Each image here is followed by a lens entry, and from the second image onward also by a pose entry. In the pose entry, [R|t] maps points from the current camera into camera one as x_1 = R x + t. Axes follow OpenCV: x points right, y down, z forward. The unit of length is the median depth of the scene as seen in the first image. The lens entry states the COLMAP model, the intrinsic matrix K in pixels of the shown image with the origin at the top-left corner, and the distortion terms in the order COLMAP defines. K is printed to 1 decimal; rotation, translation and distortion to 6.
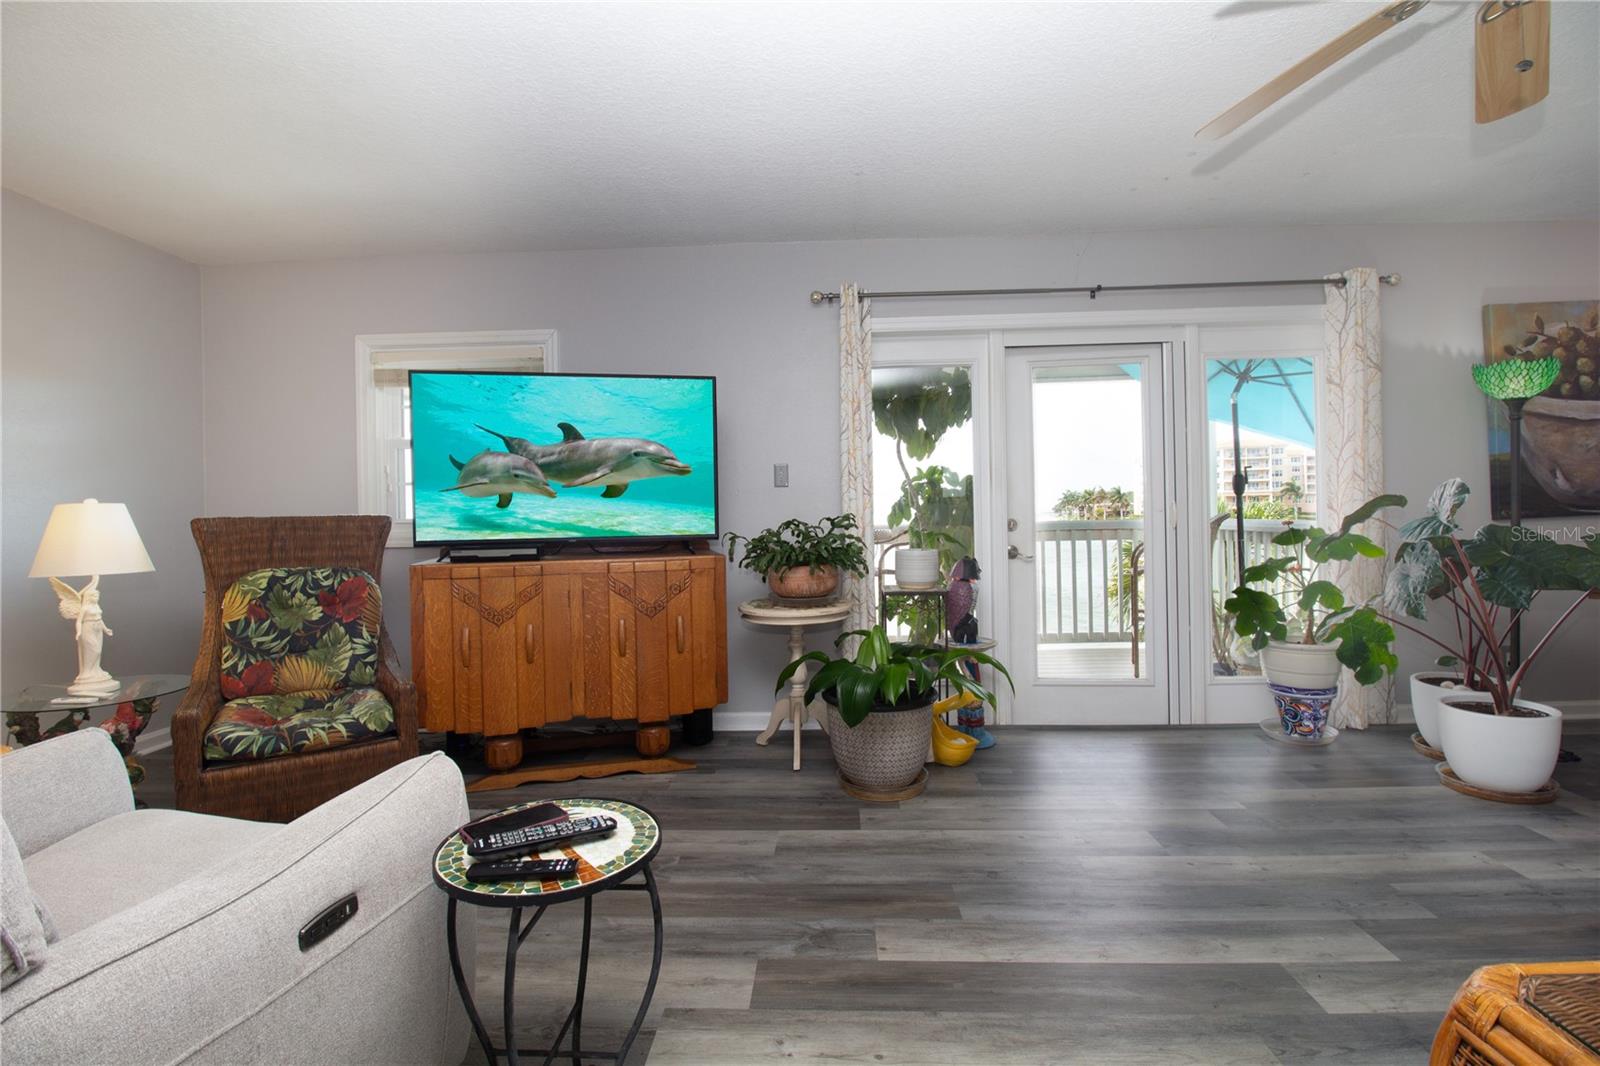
lens RADIAL K [[735.8, 0, 807.4], [0, 735.8, 519.8], [0, 0, 1]] dist [-0.005030, -0.007104]
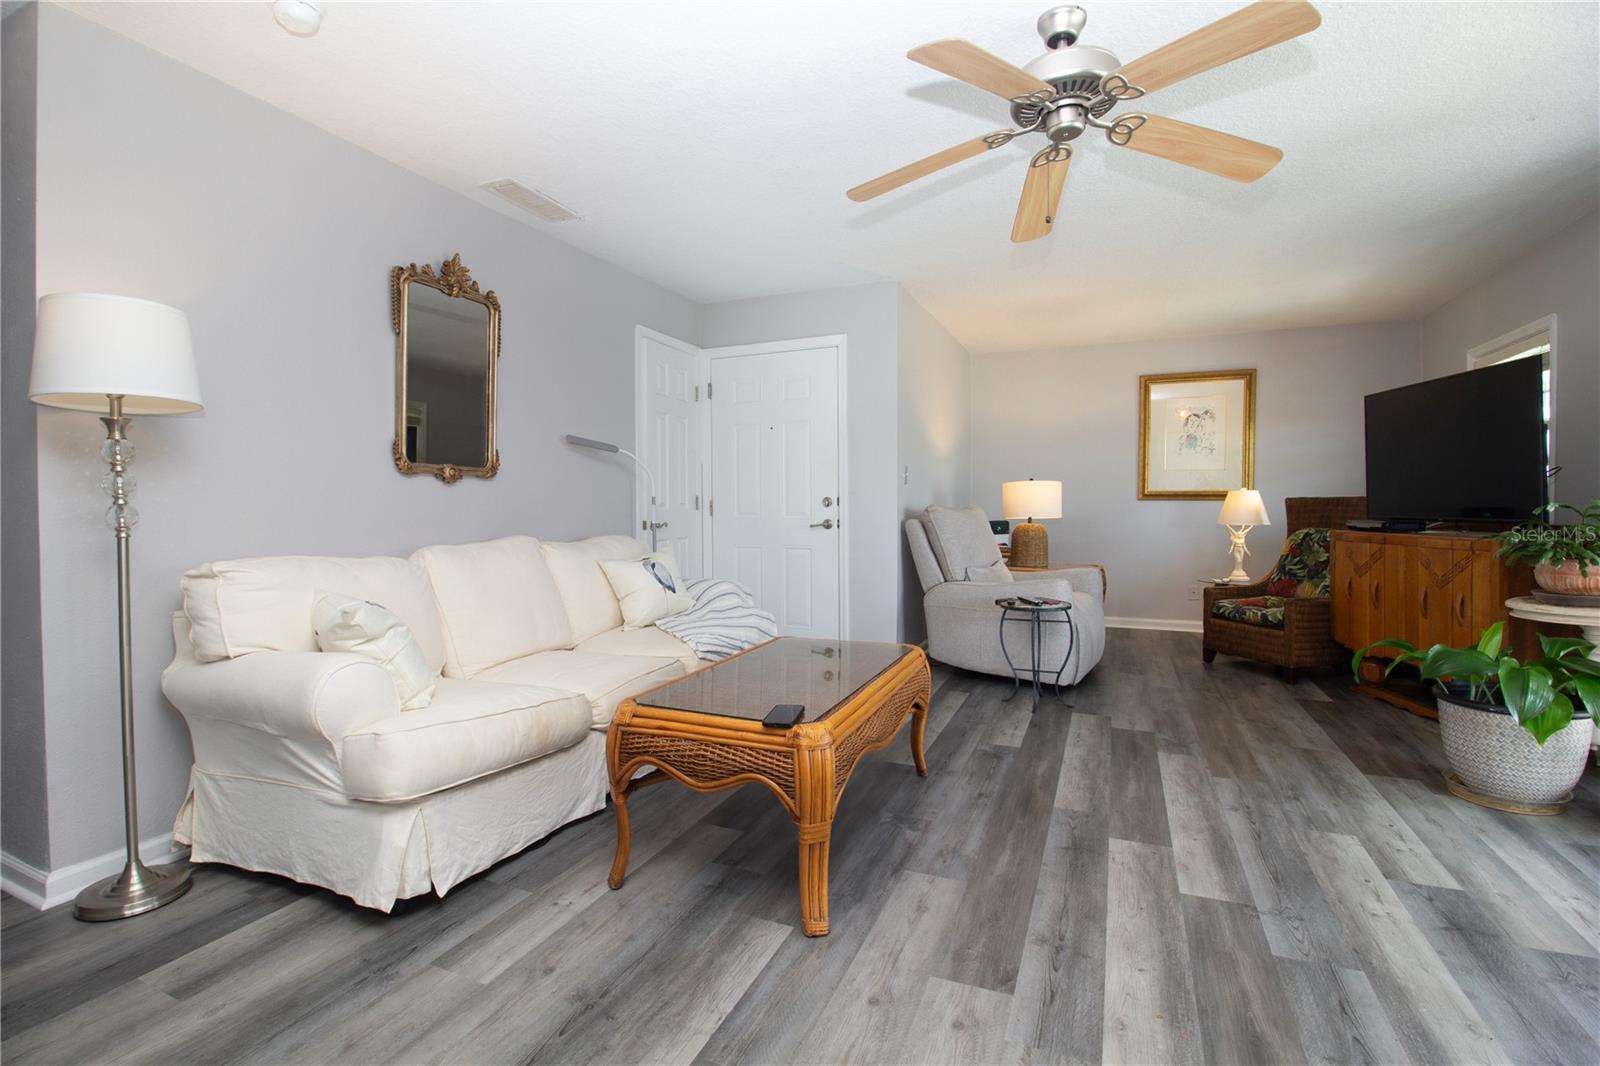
lens RADIAL K [[735.8, 0, 778.9], [0, 735.8, 519.3], [0, 0, 1]] dist [-0.005030, -0.007104]
pose [[-0.385810, 0.037102, -0.921832, 1.524634], [0.003451, 0.999242, 0.038773, -0.026953], [0.922572, 0.011778, -0.385646, 0.611753]]
